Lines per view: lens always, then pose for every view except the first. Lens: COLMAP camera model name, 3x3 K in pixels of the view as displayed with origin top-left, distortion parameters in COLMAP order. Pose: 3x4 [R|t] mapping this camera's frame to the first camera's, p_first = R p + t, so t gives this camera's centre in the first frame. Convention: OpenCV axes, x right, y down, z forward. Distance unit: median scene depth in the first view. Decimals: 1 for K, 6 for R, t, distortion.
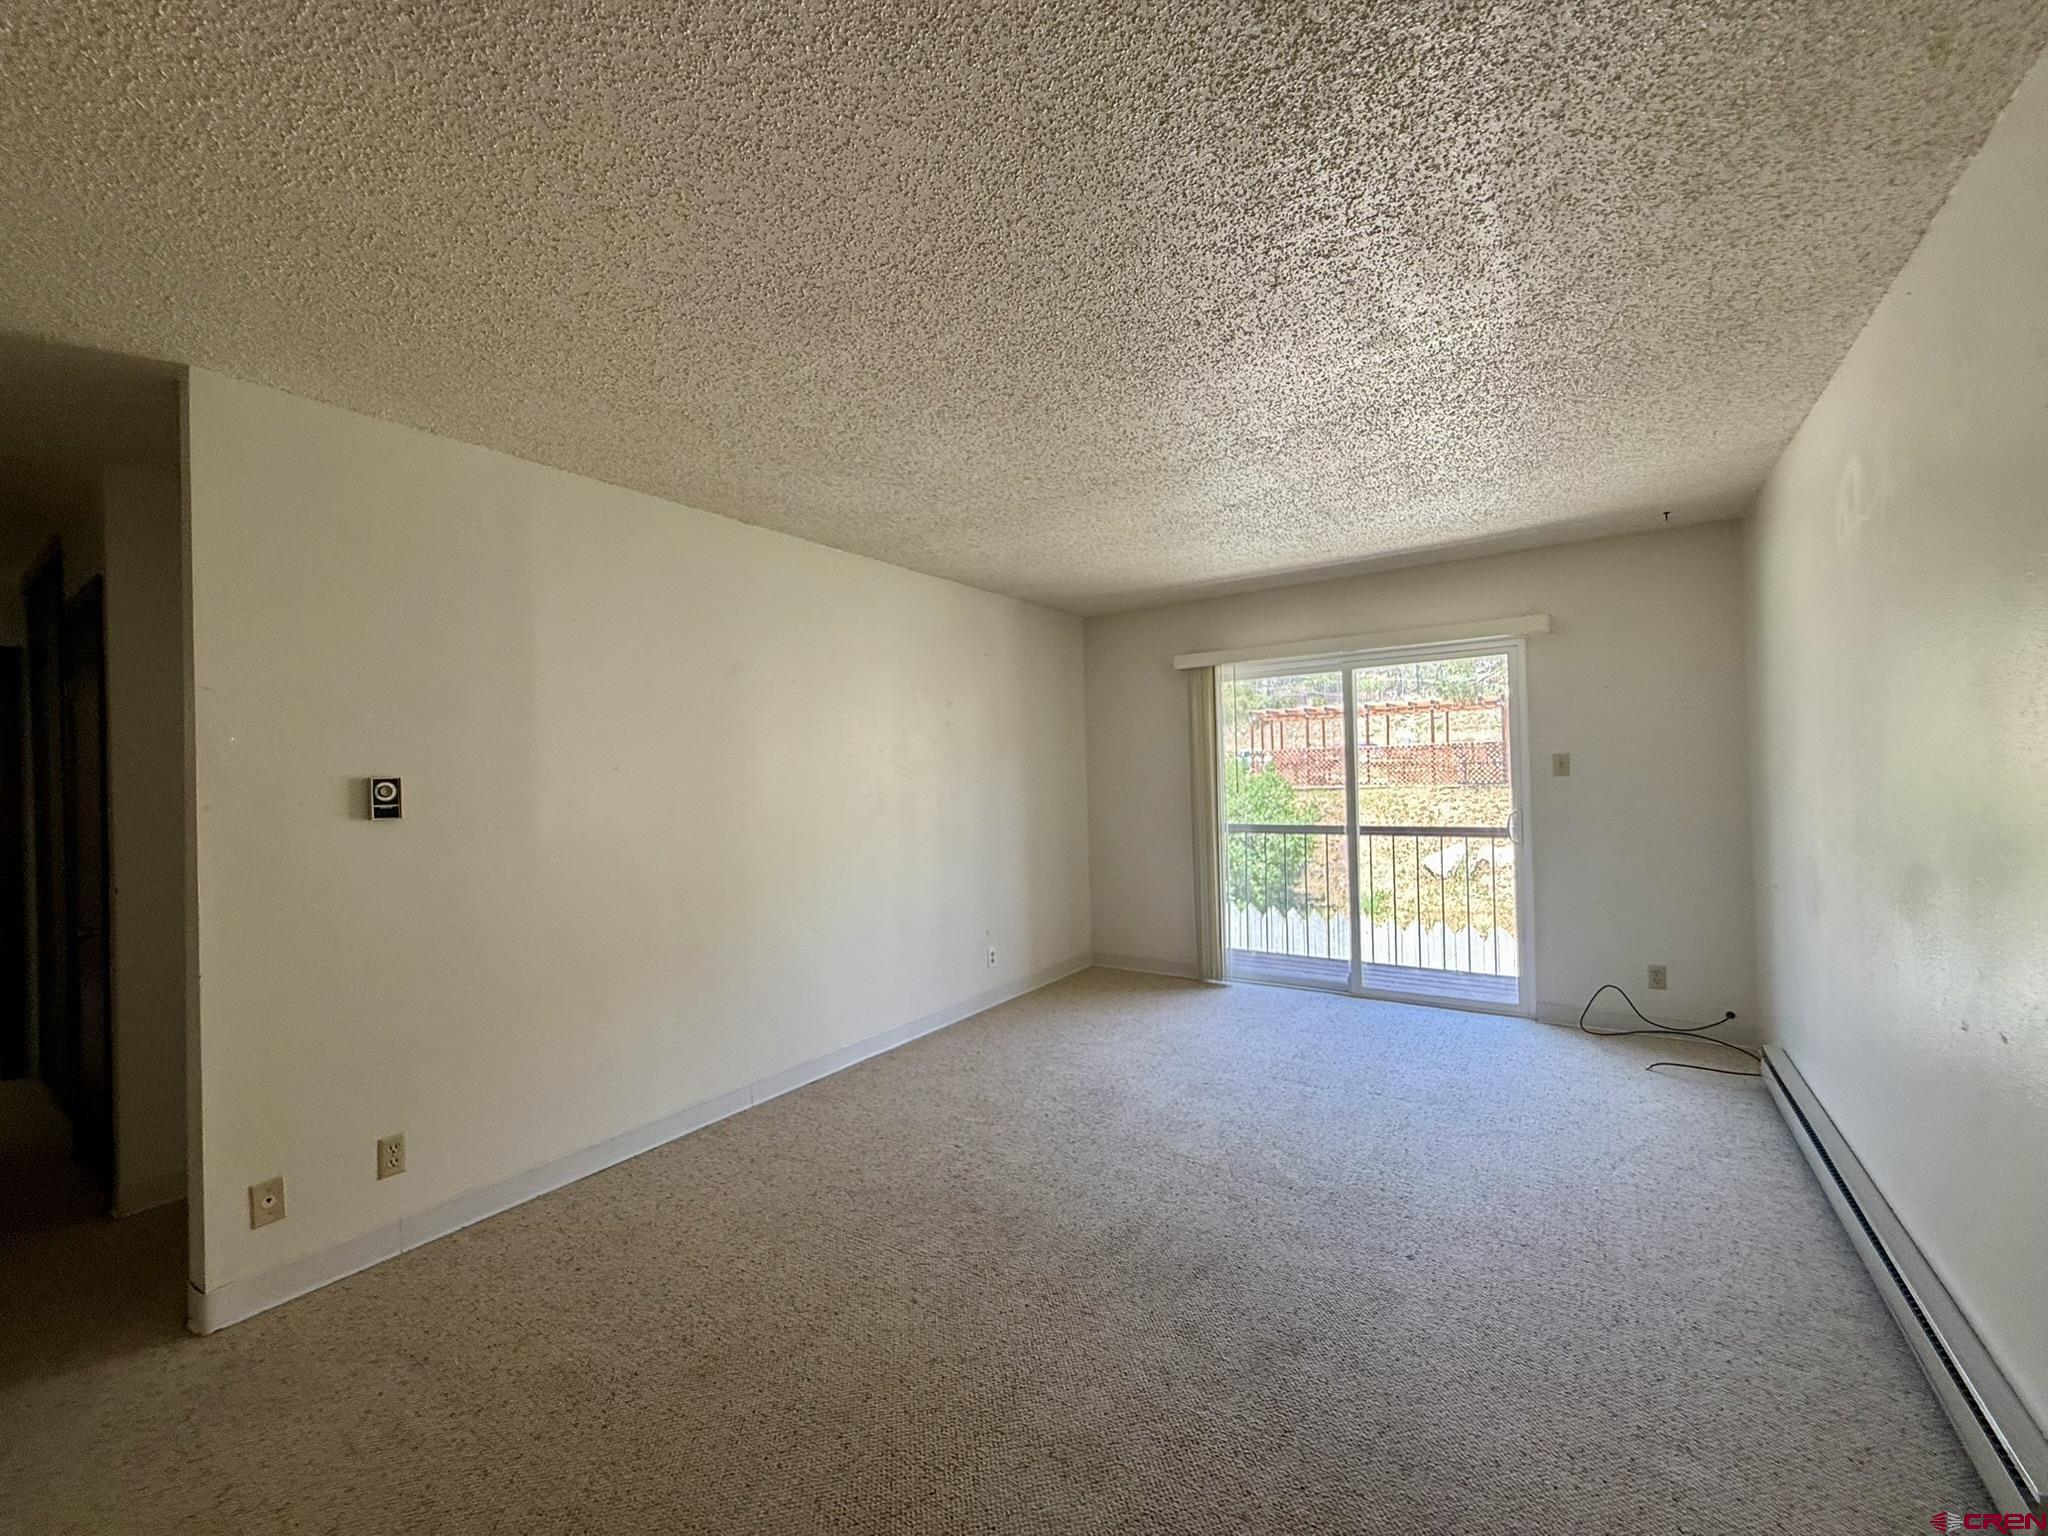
lens RADIAL K [[815.0, 0, 1033.8], [0, 815.0, 764.3], [0, 0, 1]] dist [-0.001178, 0.000316]
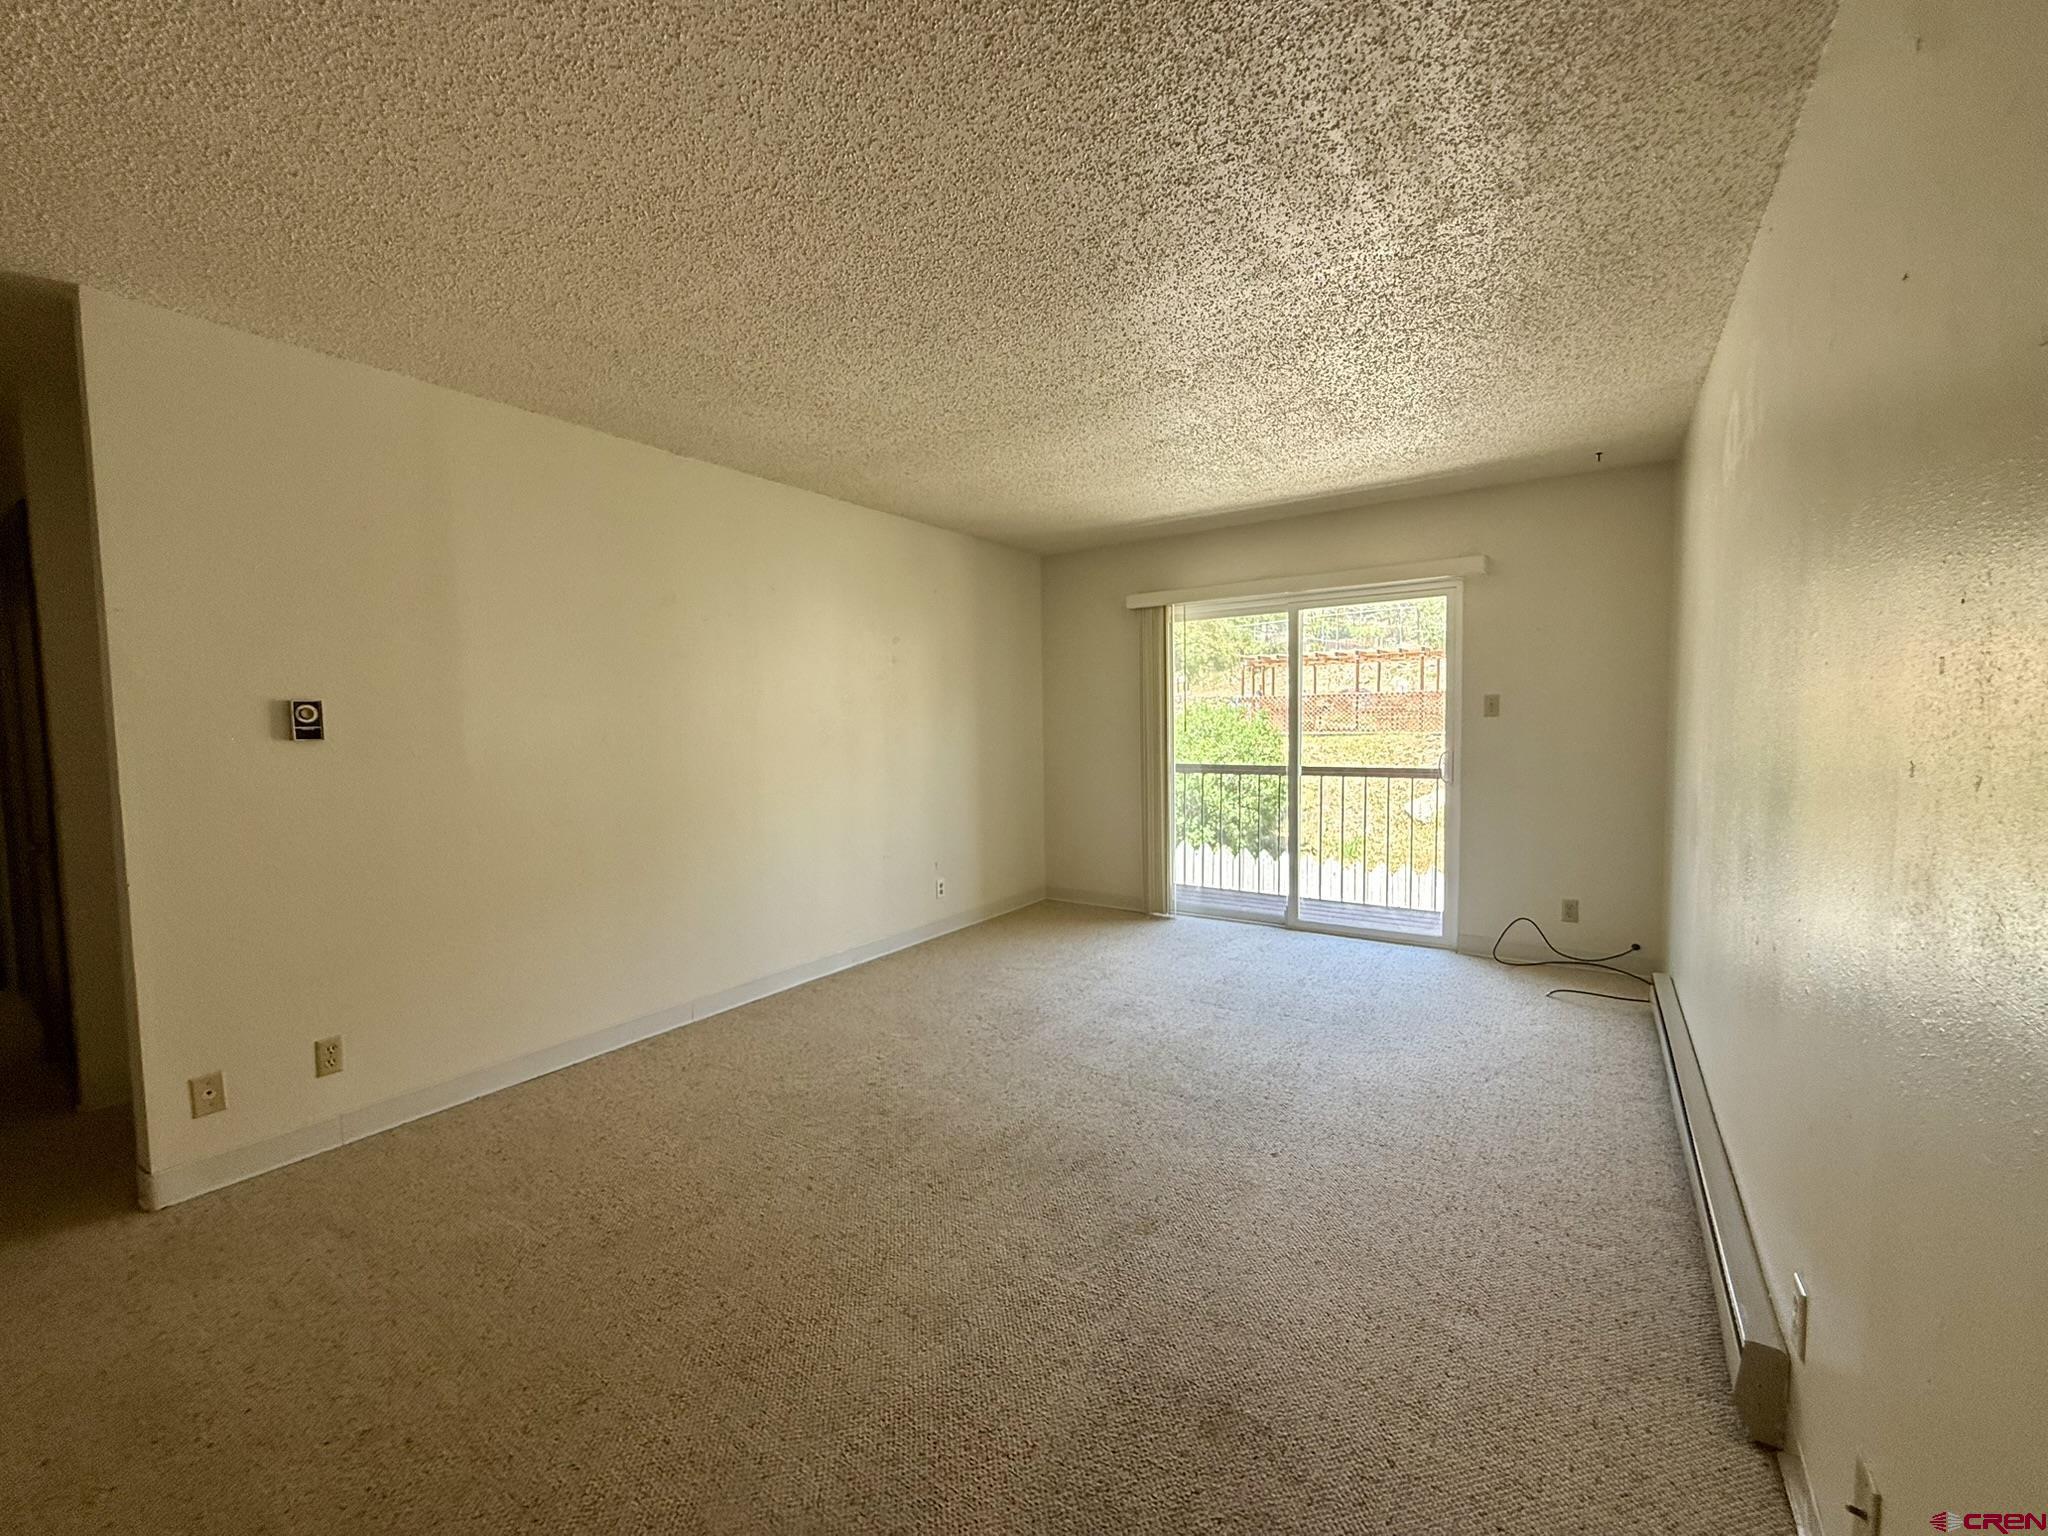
lens RADIAL K [[815.0, 0, 1033.8], [0, 815.0, 764.3], [0, 0, 1]] dist [-0.001178, 0.000316]
pose [[0.999951, 0.009732, 0.001587, 0.128099], [-0.009817, 0.997671, 0.067493, 0.018485], [-0.000926, -0.067505, 0.997719, -0.038305]]
